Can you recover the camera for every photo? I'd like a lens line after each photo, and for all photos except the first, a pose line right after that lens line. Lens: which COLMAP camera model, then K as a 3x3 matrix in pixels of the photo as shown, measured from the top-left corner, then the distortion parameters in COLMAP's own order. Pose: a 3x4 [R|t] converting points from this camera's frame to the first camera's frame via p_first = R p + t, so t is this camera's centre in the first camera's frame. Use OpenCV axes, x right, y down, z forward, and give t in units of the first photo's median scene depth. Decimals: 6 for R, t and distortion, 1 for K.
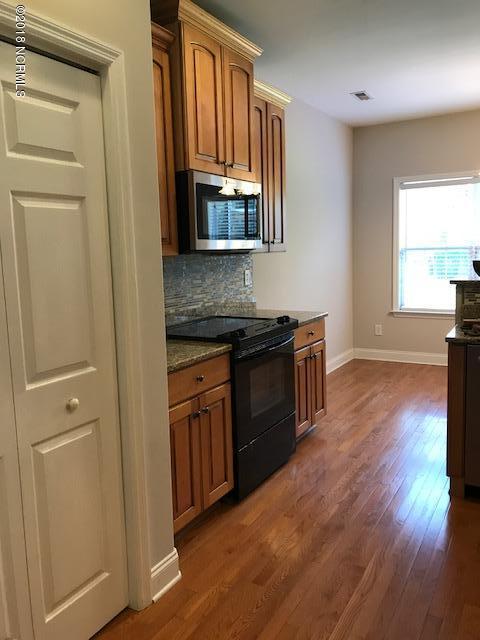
lens RADIAL K [[524.6, 0, 240.3], [0, 524.6, 318.2], [0, 0, 1]] dist [-0.005256, -0.001994]
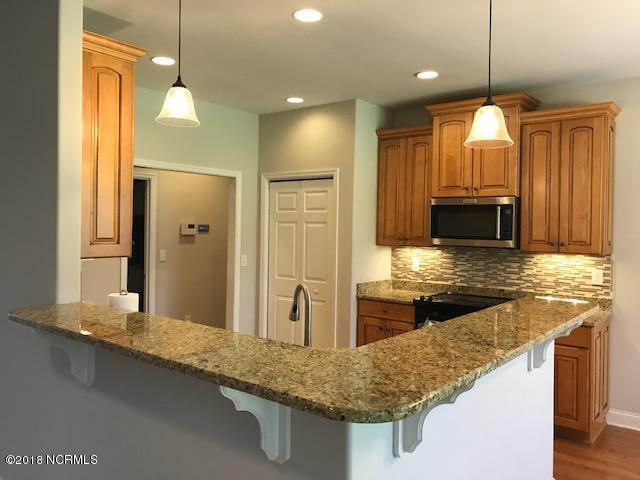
lens RADIAL K [[524.6, 0, 320.0], [0, 524.6, 238.6], [0, 0, 1]] dist [-0.005256, -0.001994]
pose [[-0.155063, 0.040794, -0.987062, 2.578664], [-0.146616, 0.987132, 0.063829, -0.320099], [0.976964, 0.154616, -0.147087, 1.415279]]
